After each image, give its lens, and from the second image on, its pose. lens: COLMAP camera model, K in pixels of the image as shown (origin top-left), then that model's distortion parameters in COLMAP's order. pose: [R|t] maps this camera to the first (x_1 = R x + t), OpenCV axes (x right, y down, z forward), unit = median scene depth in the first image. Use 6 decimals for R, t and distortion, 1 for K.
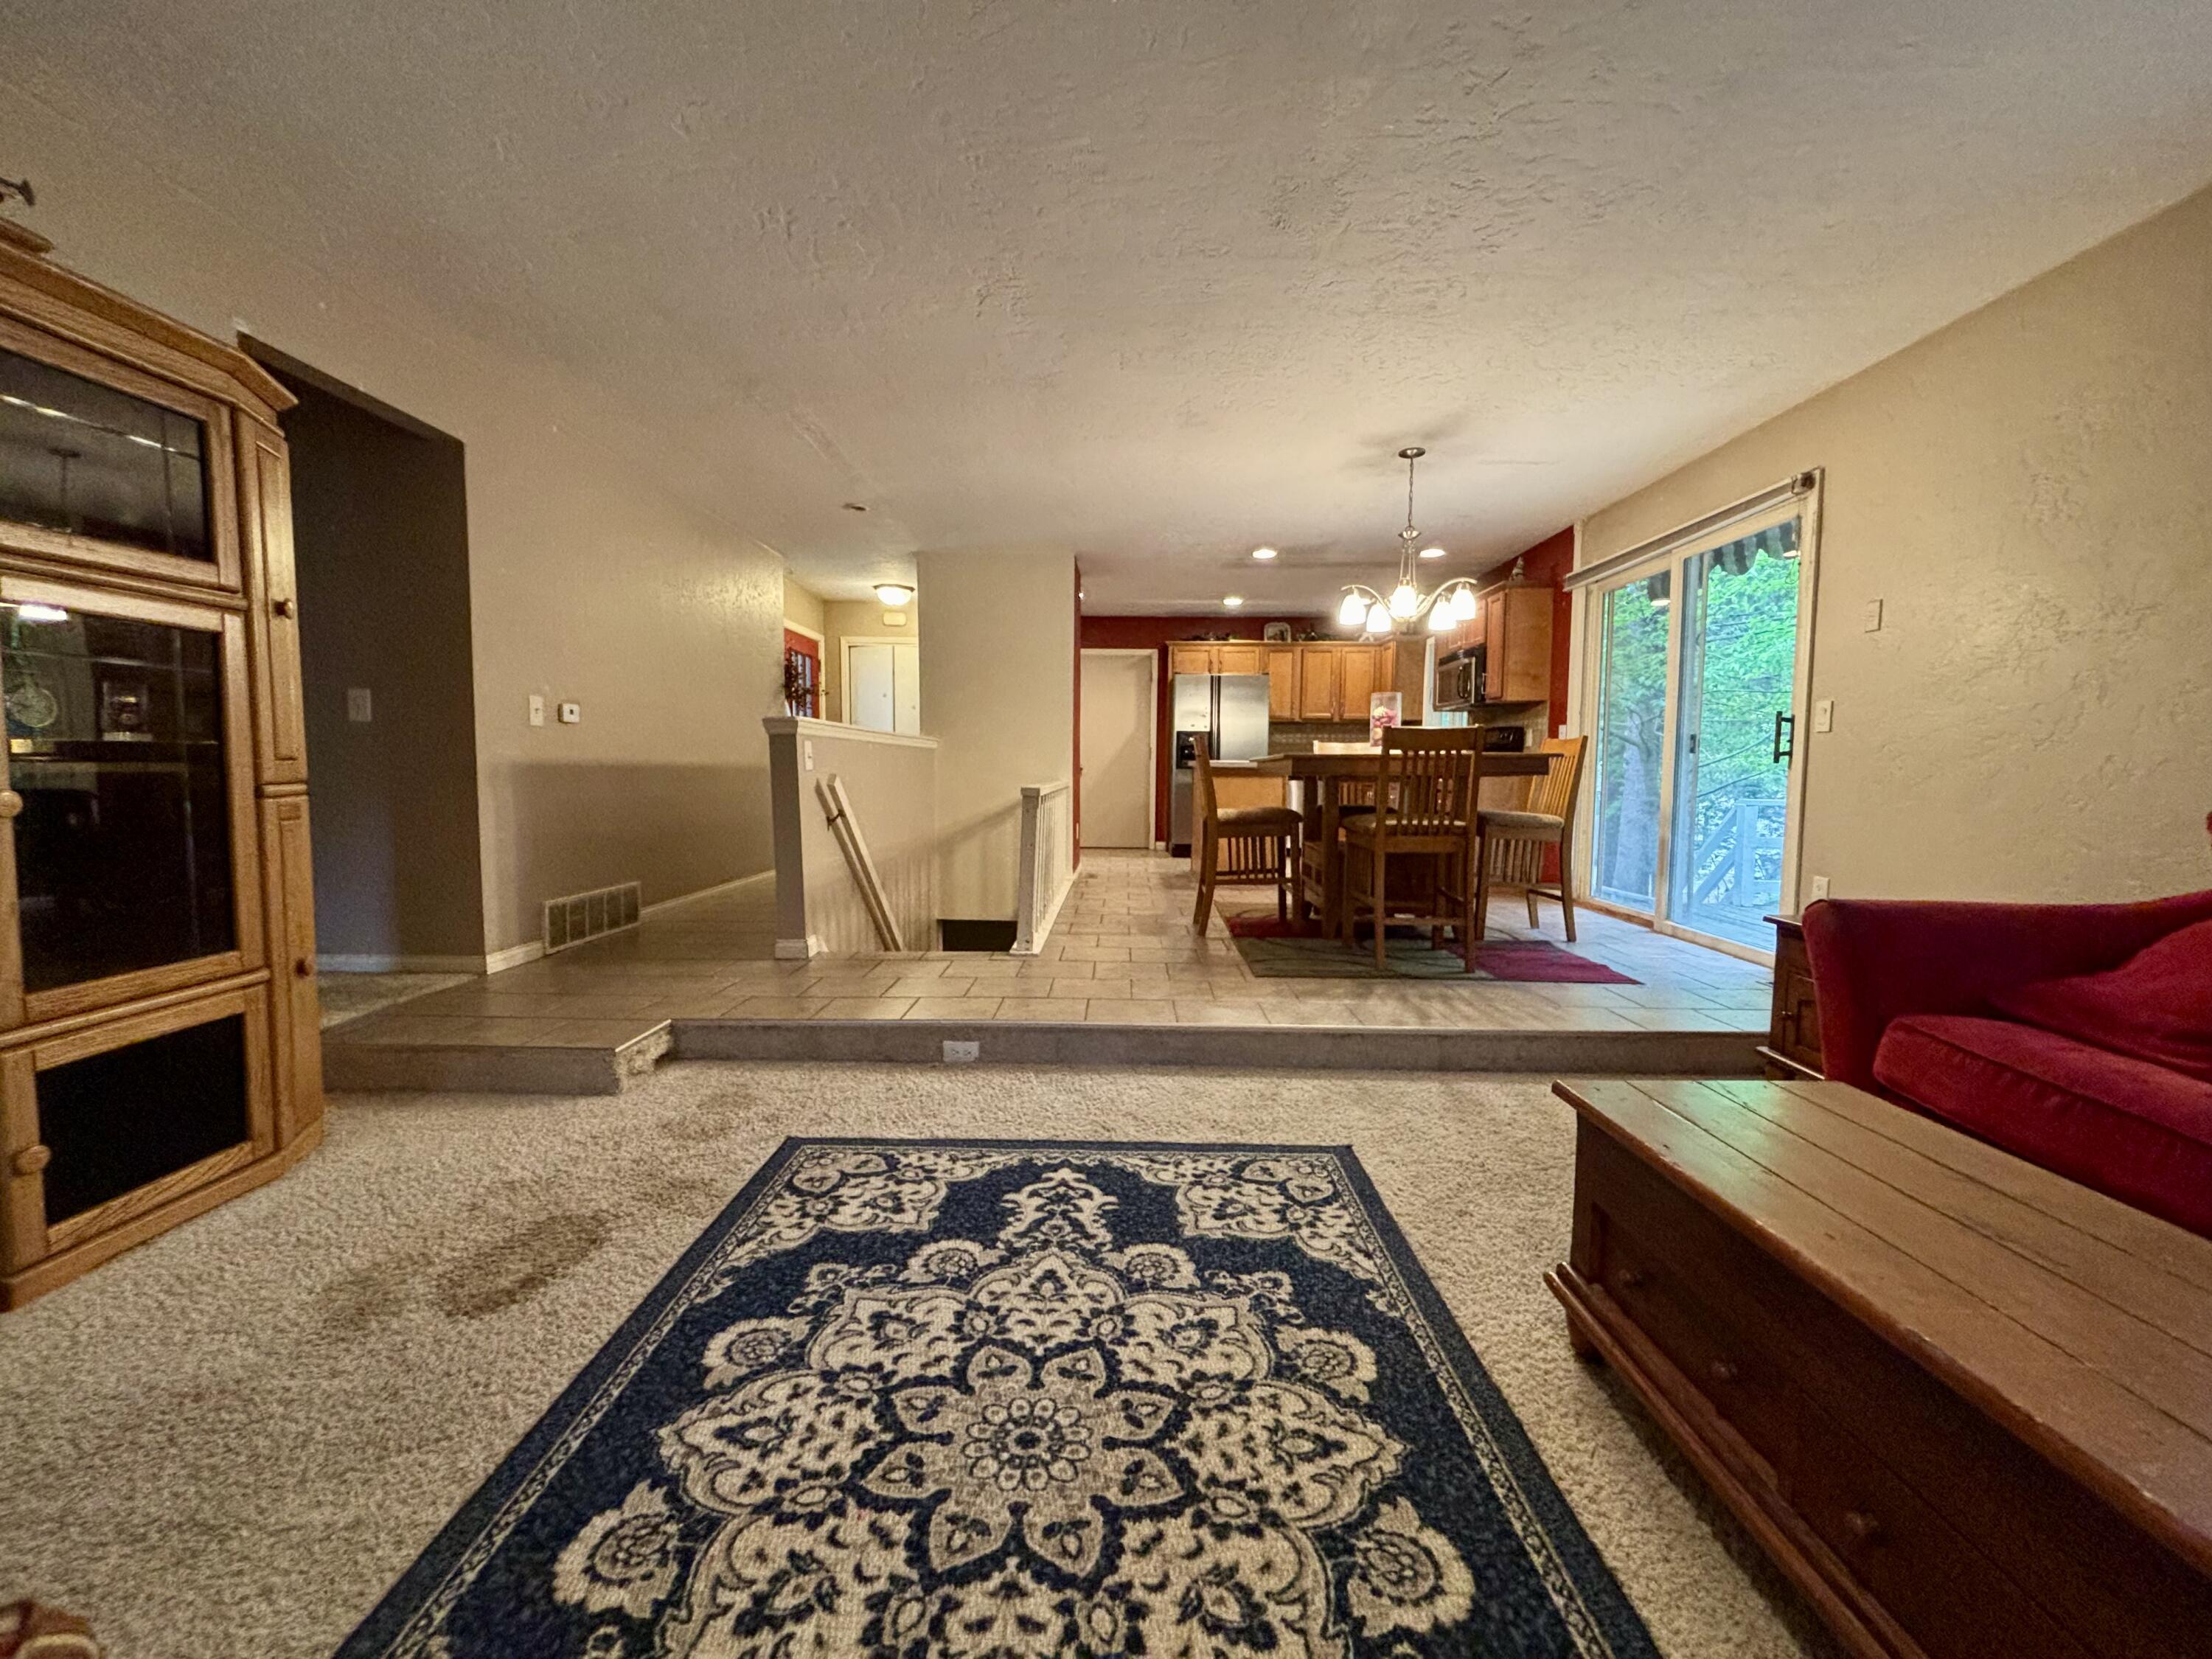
lens RADIAL K [[895.2, 0, 1106.0], [0, 895.2, 829.5], [0, 0, 1]] dist [0.001918, -0.000237]
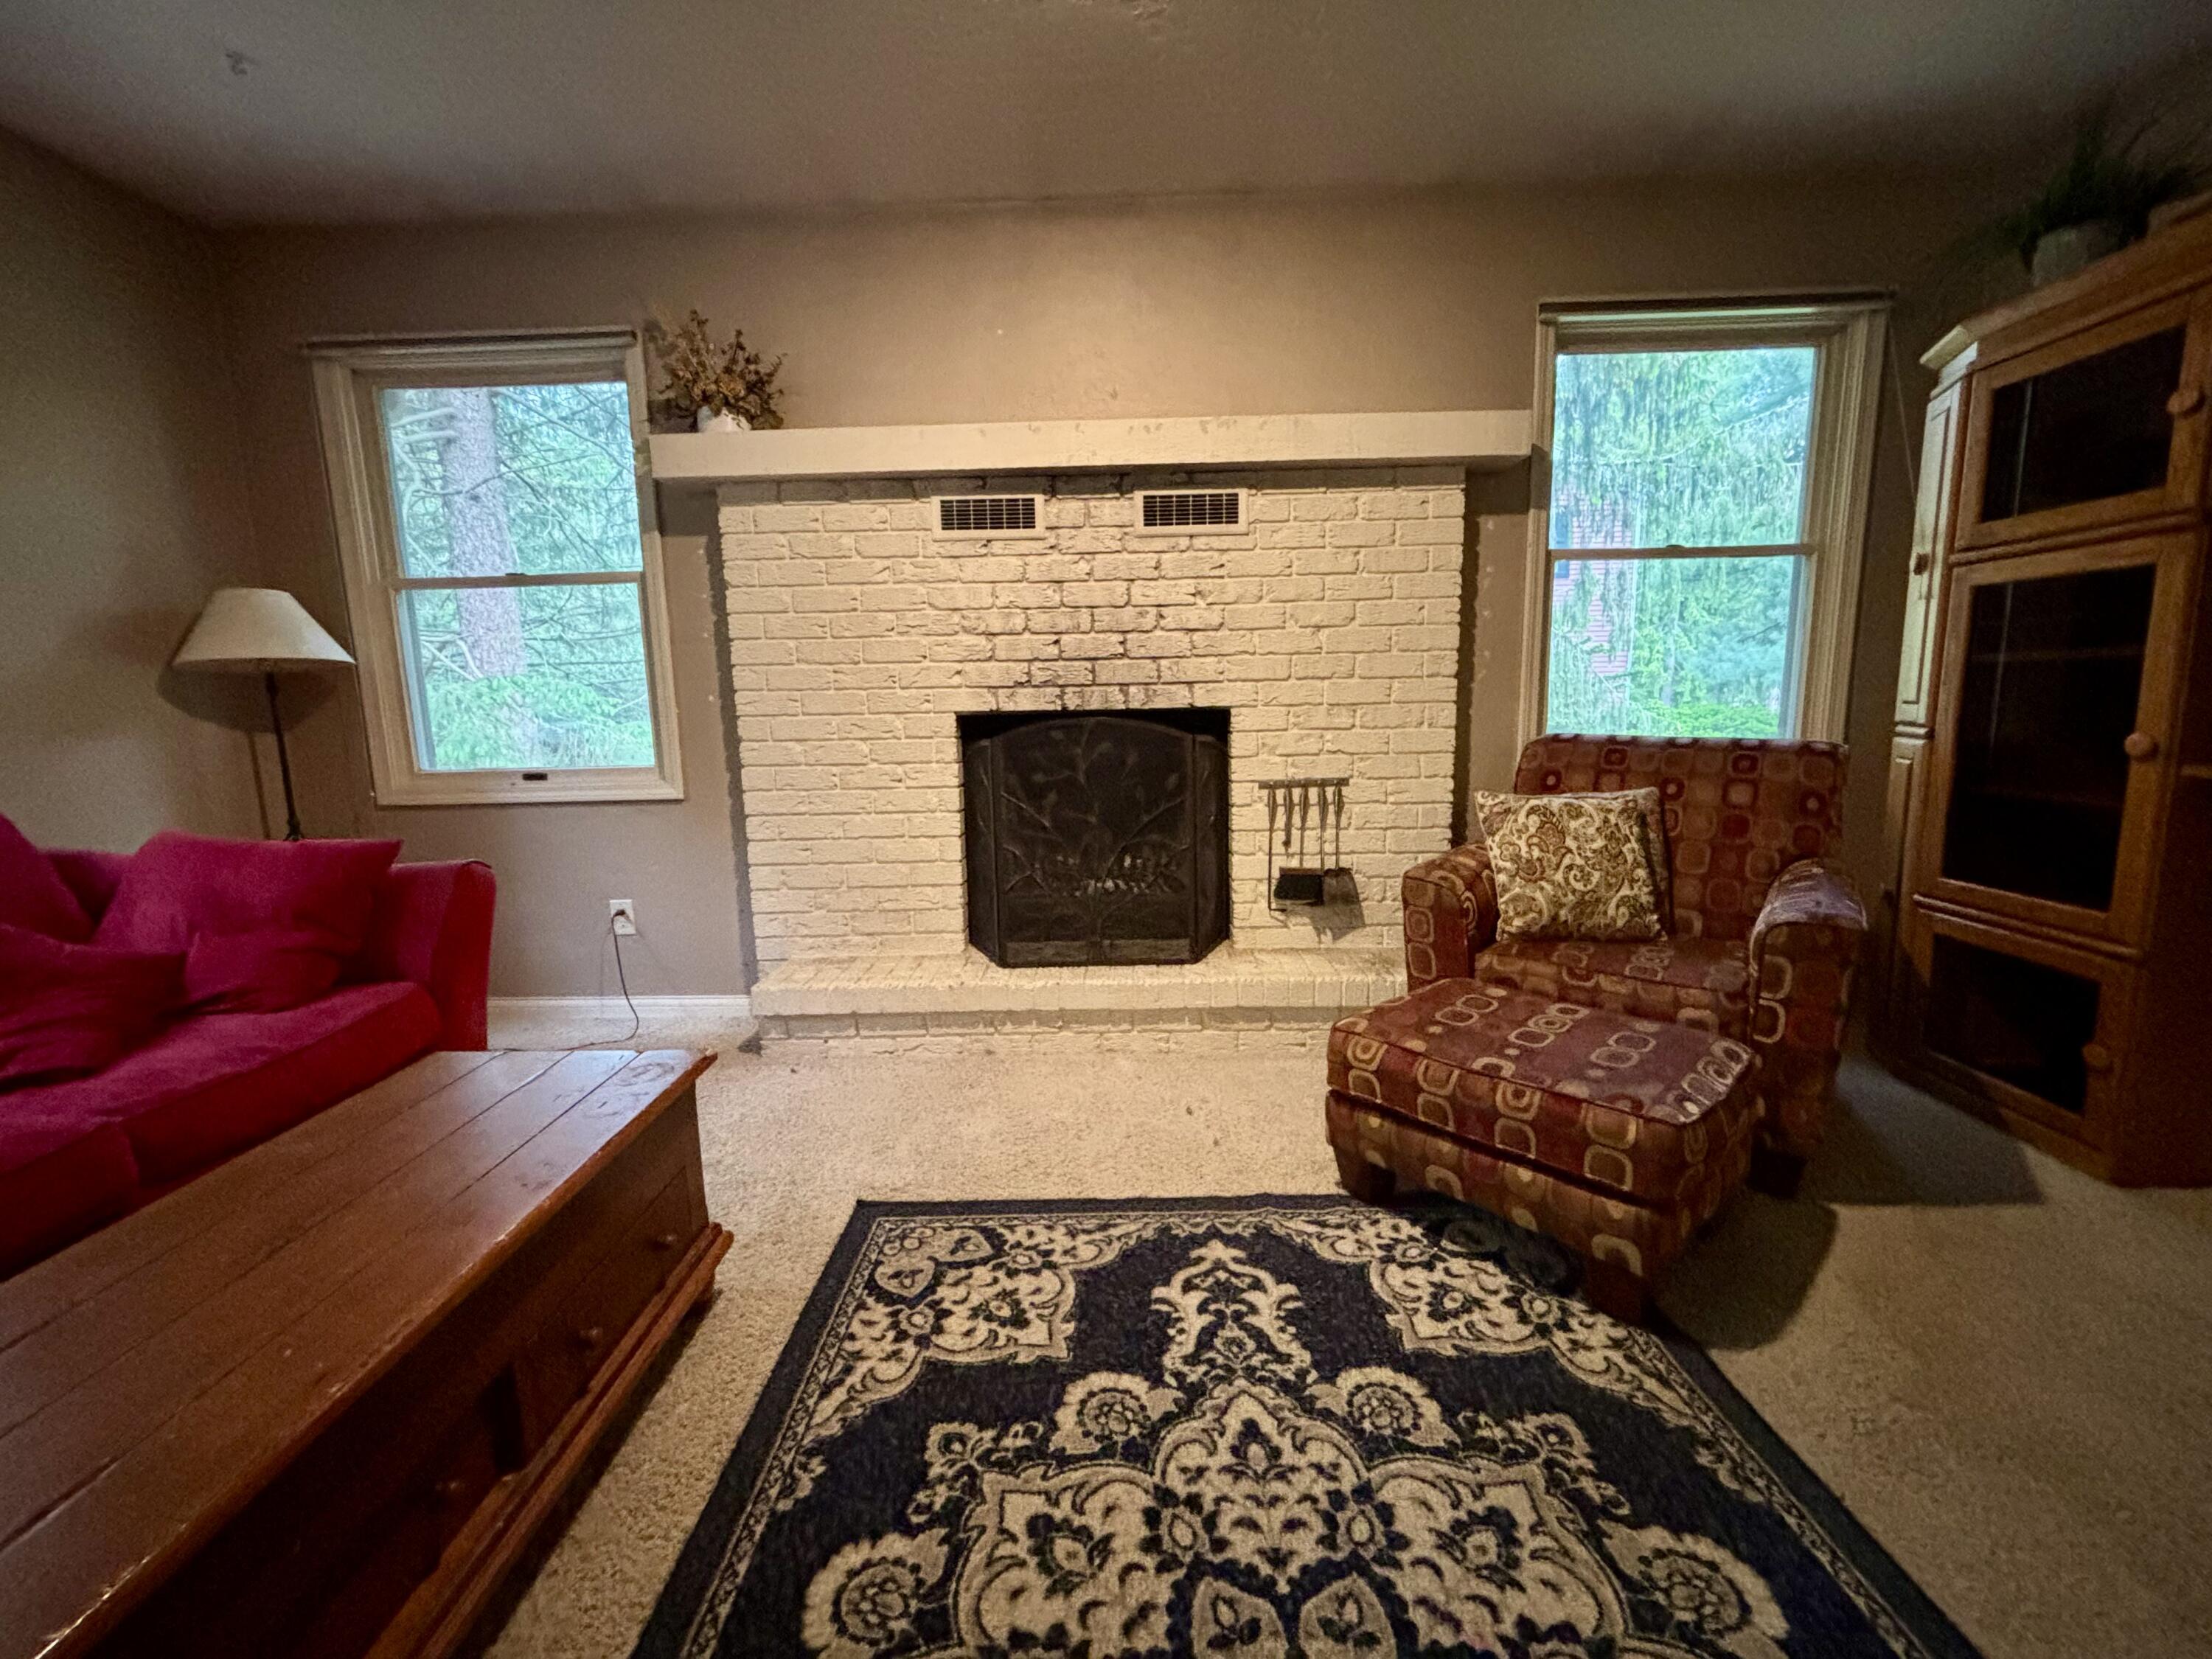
lens RADIAL K [[895.2, 0, 1106.0], [0, 895.2, 829.5], [0, 0, 1]] dist [0.001918, -0.000237]
pose [[-0.999862, 0.015996, -0.004559, 0.032601], [0.014624, 0.976019, 0.217193, -0.077402], [0.007924, 0.217096, -0.976118, 0.761151]]
